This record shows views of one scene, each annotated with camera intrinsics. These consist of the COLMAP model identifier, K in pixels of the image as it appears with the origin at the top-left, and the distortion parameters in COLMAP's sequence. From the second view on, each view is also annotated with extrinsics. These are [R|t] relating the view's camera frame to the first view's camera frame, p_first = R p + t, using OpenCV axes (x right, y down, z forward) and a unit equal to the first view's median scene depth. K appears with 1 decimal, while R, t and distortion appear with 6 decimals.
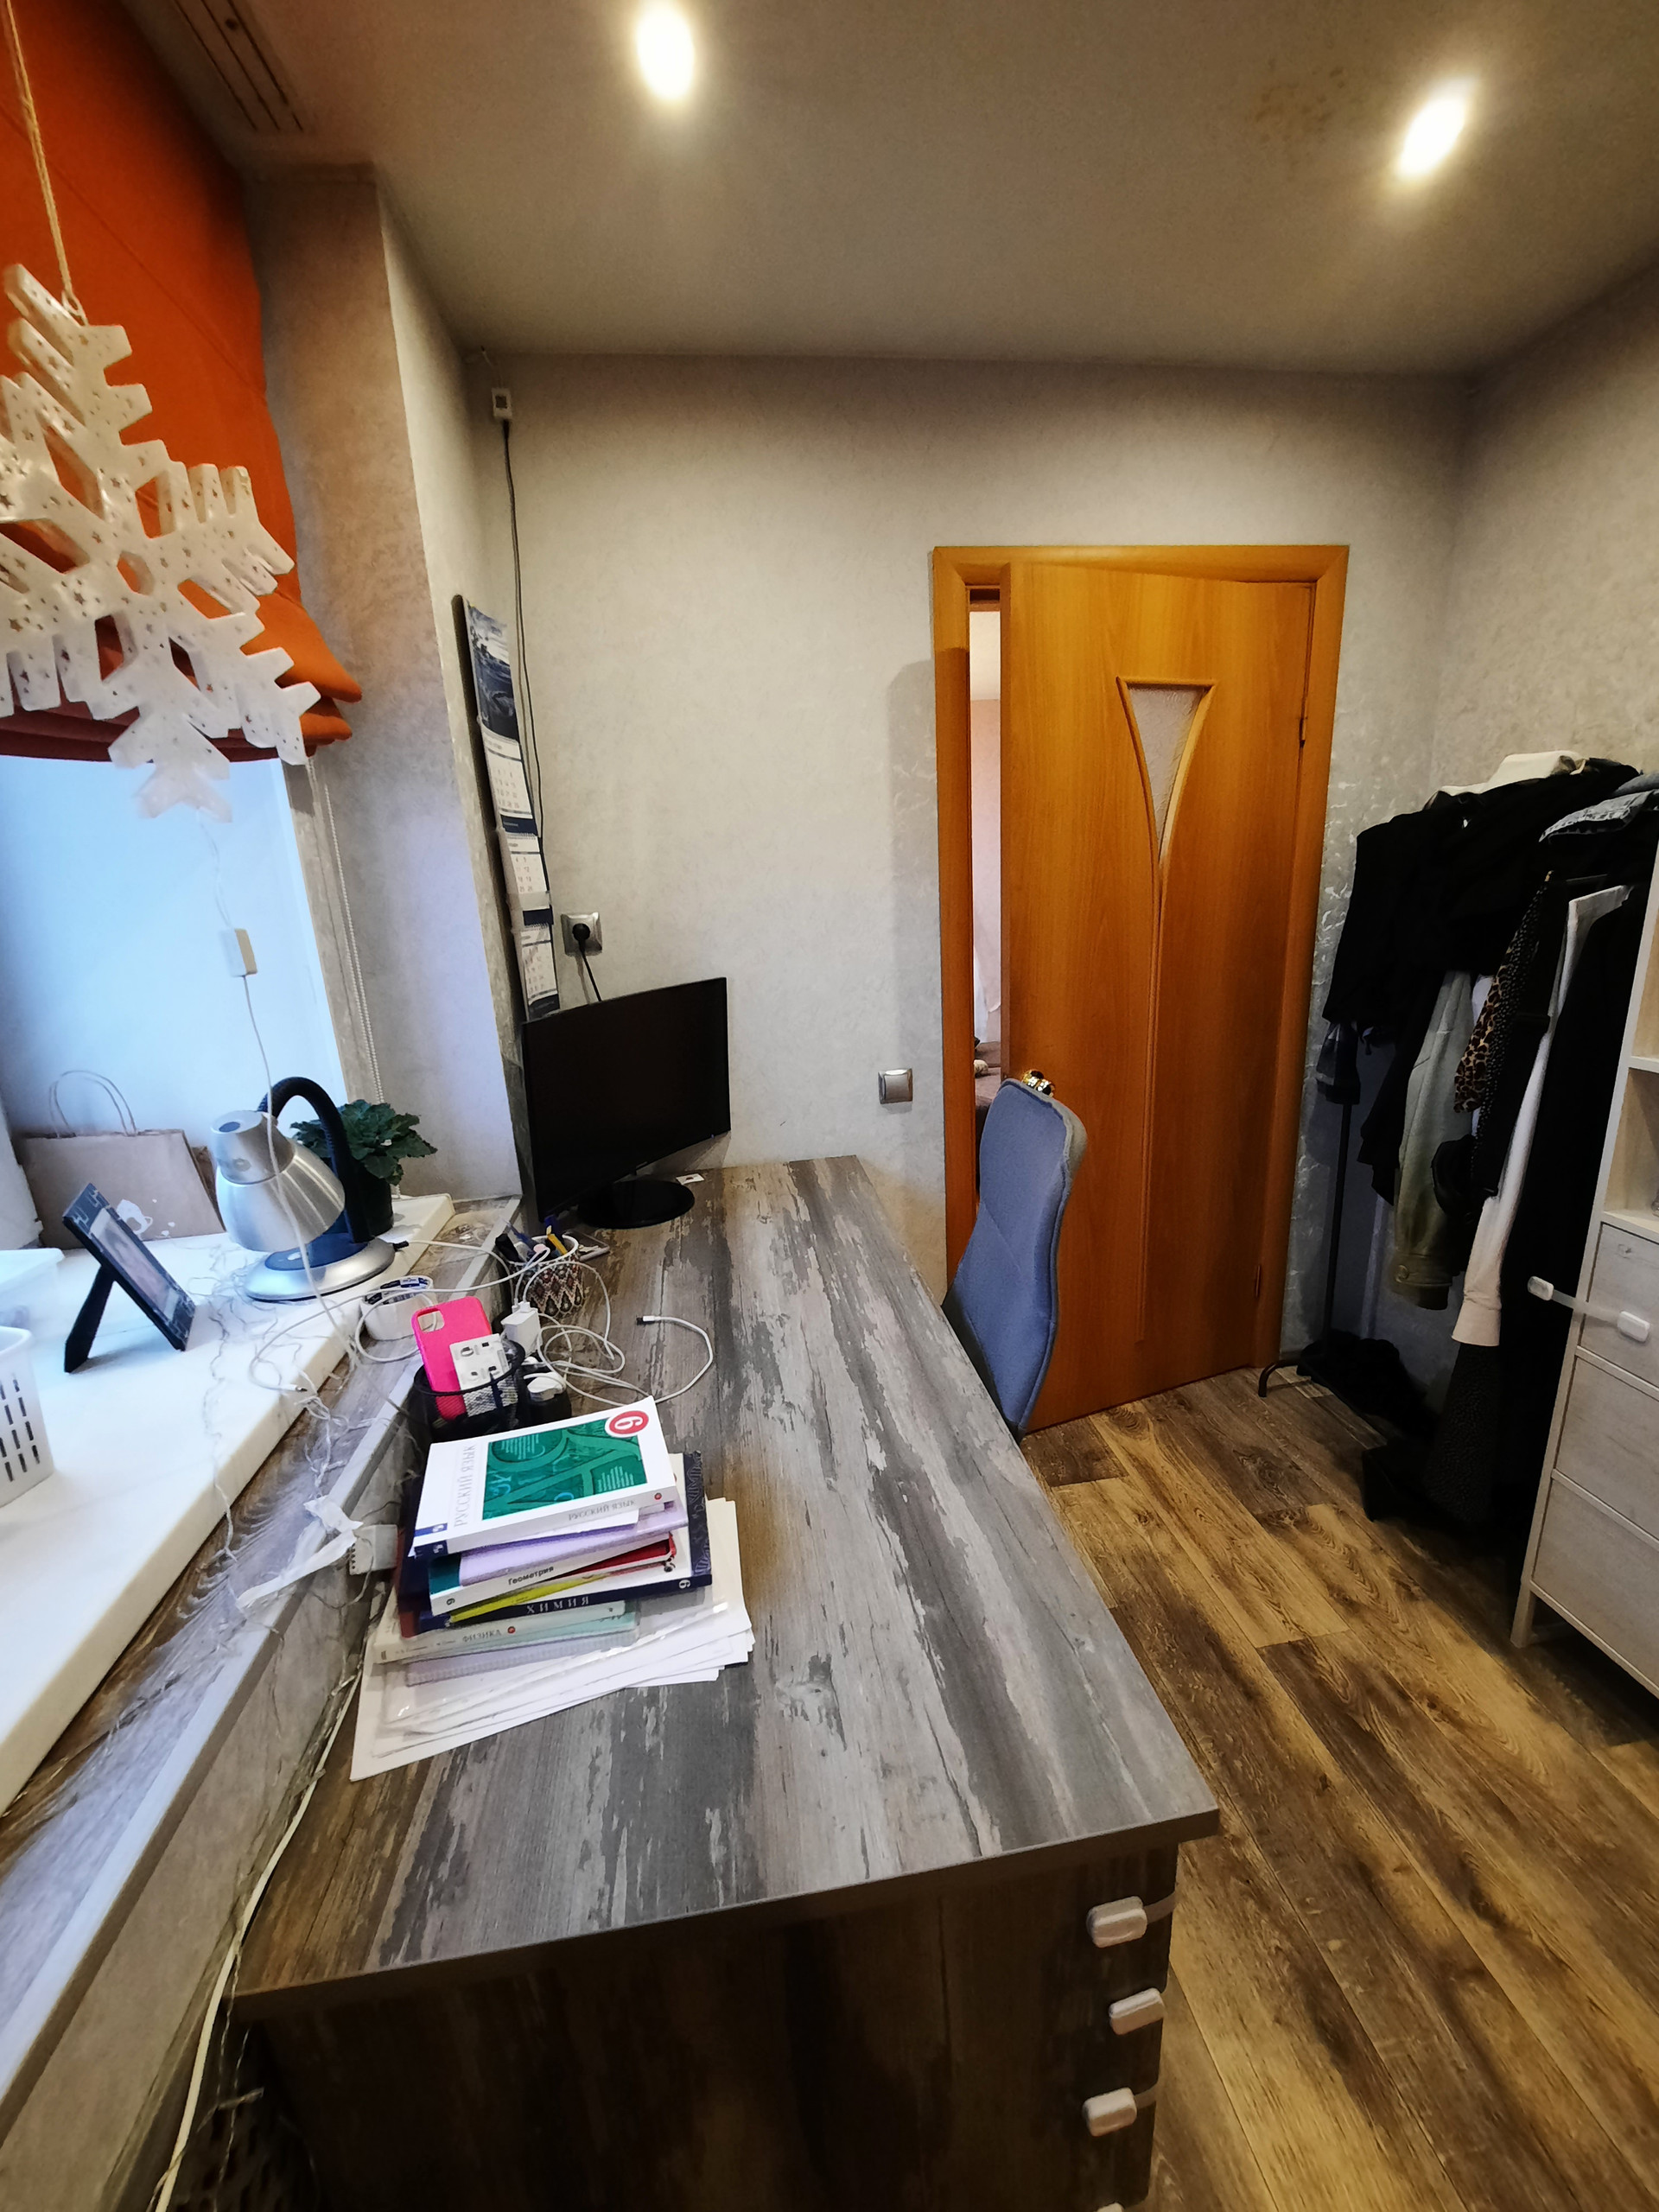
lens RADIAL K [[875.7, 0, 826.0], [0, 875.7, 1110.2], [0, 0, 1]] dist [0.003840, 0.000400]
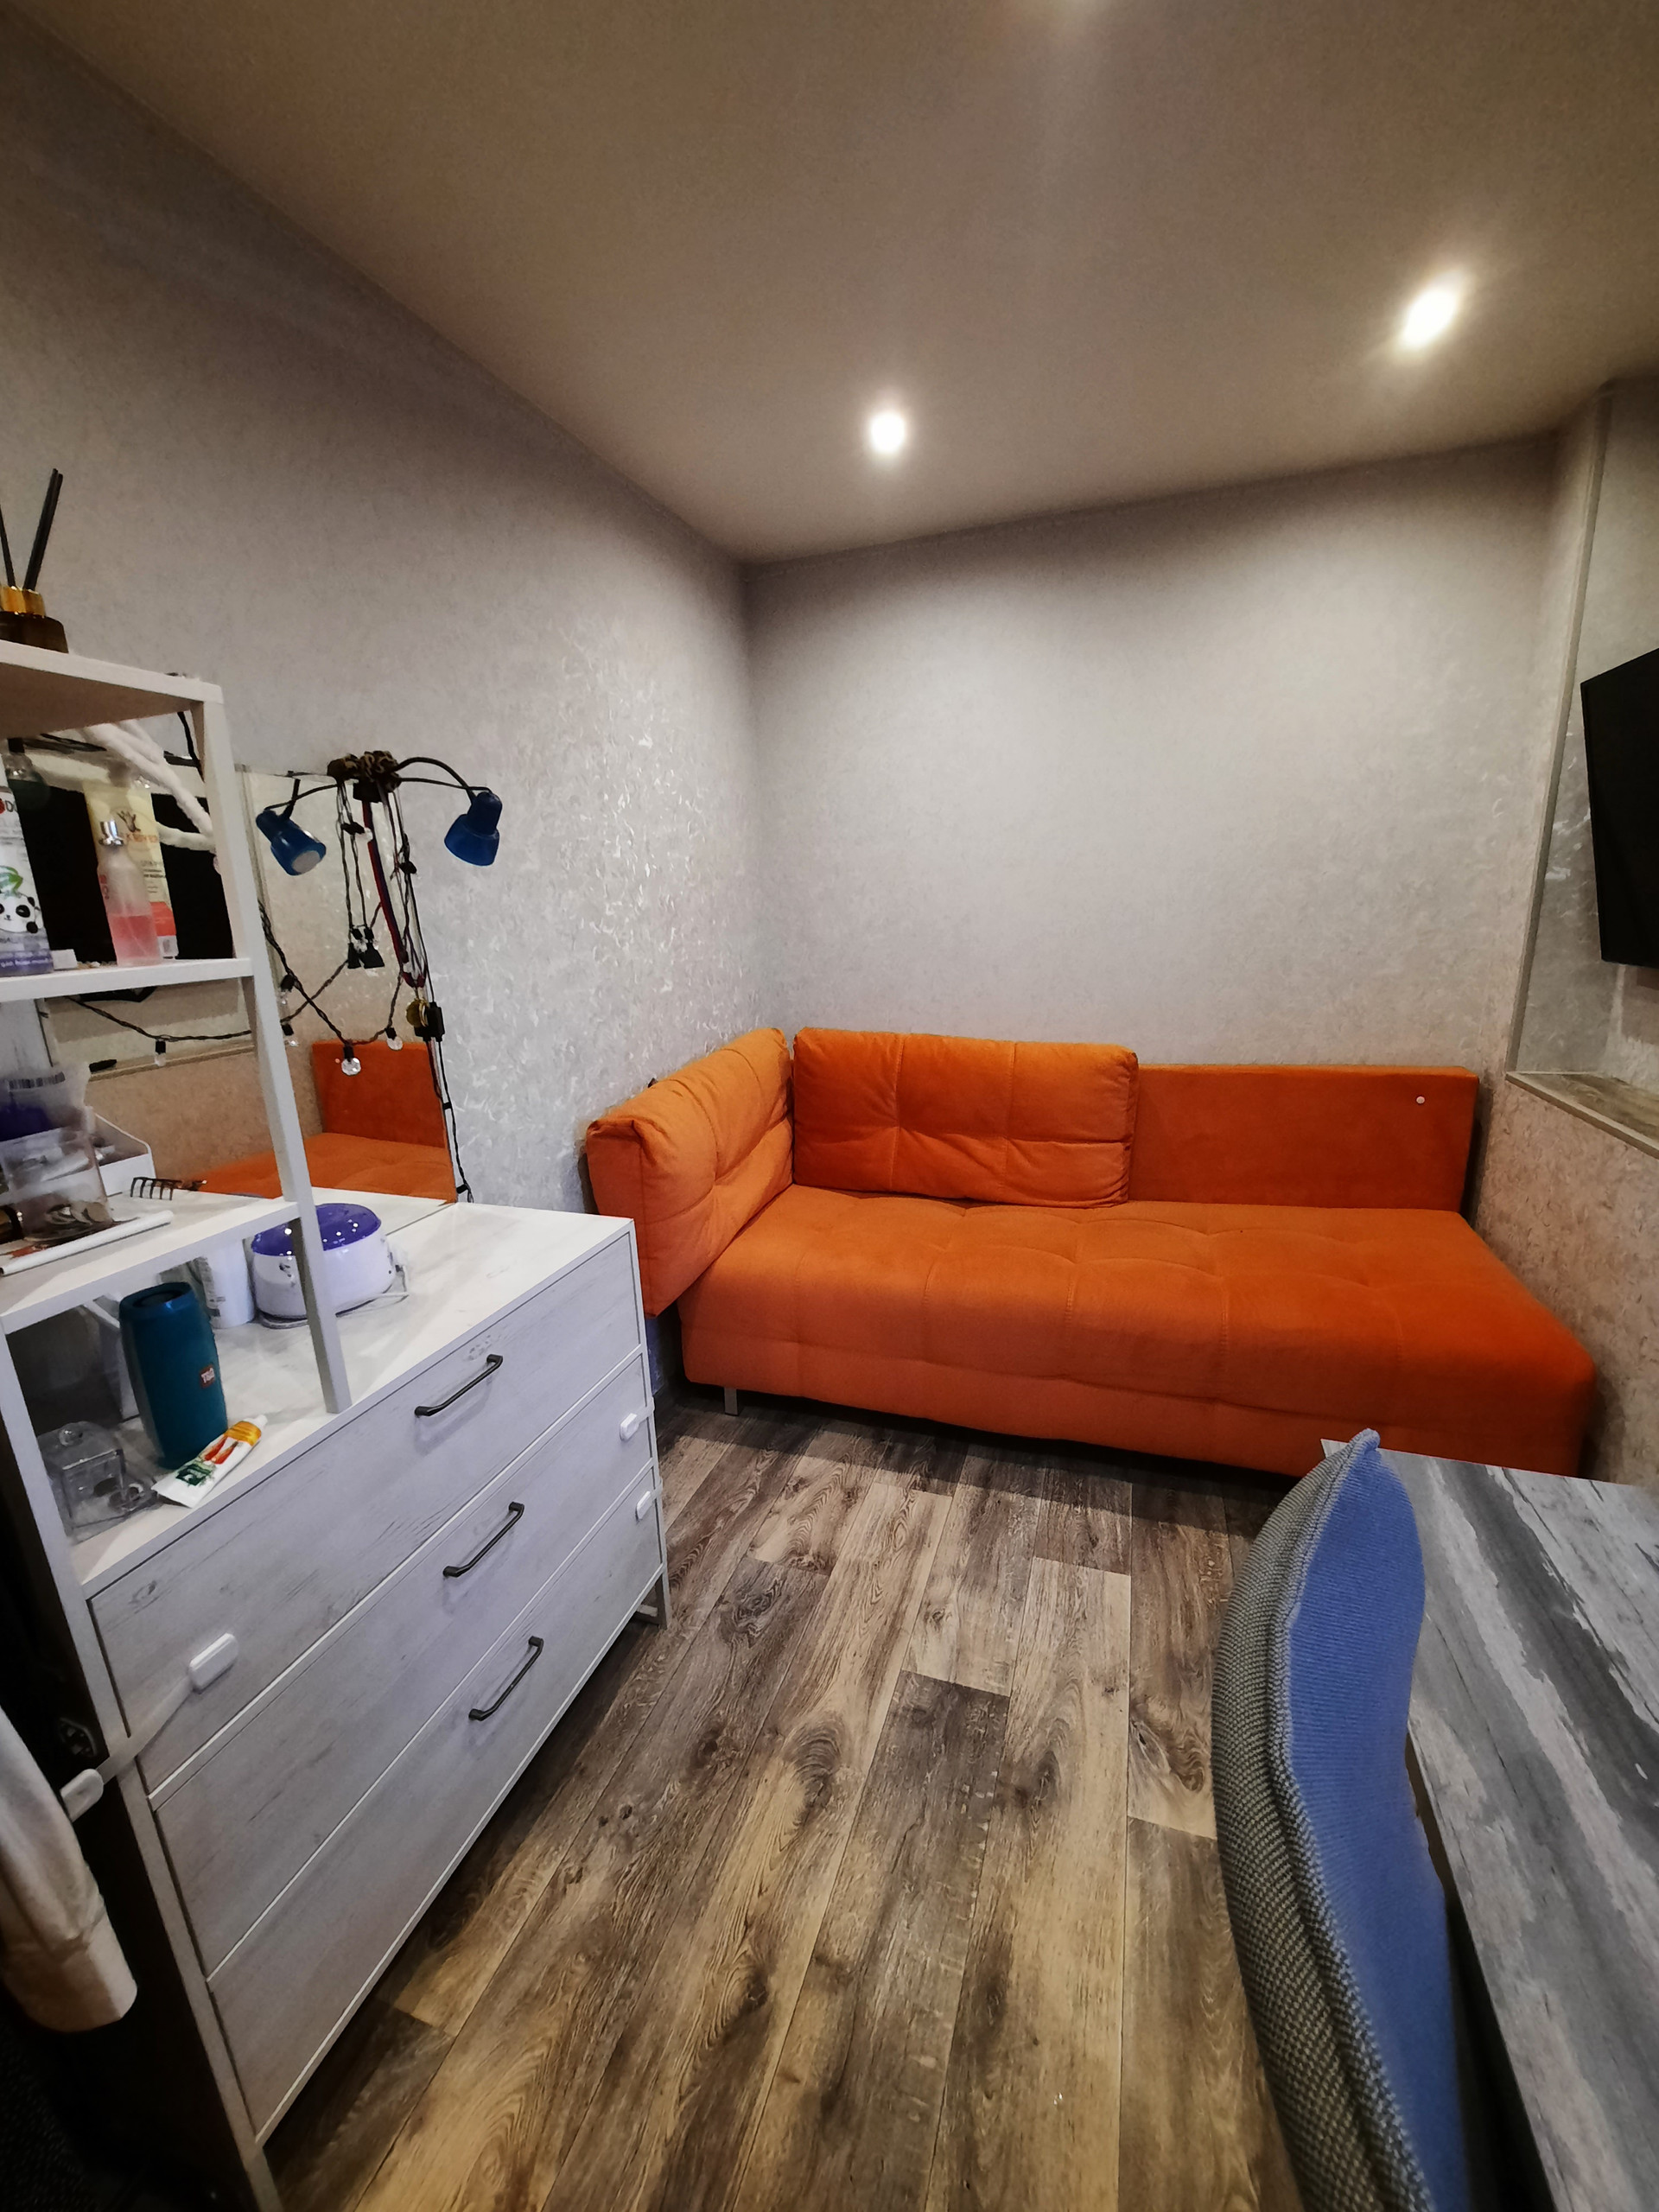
lens RADIAL K [[875.7, 0, 827.1], [0, 875.7, 1120.5], [0, 0, 1]] dist [0.003840, 0.000400]
pose [[-0.888851, -0.050246, 0.455433, 0.308202], [0.176731, 0.879460, 0.441945, -0.346559], [-0.422741, 0.473313, -0.772829, 1.316681]]
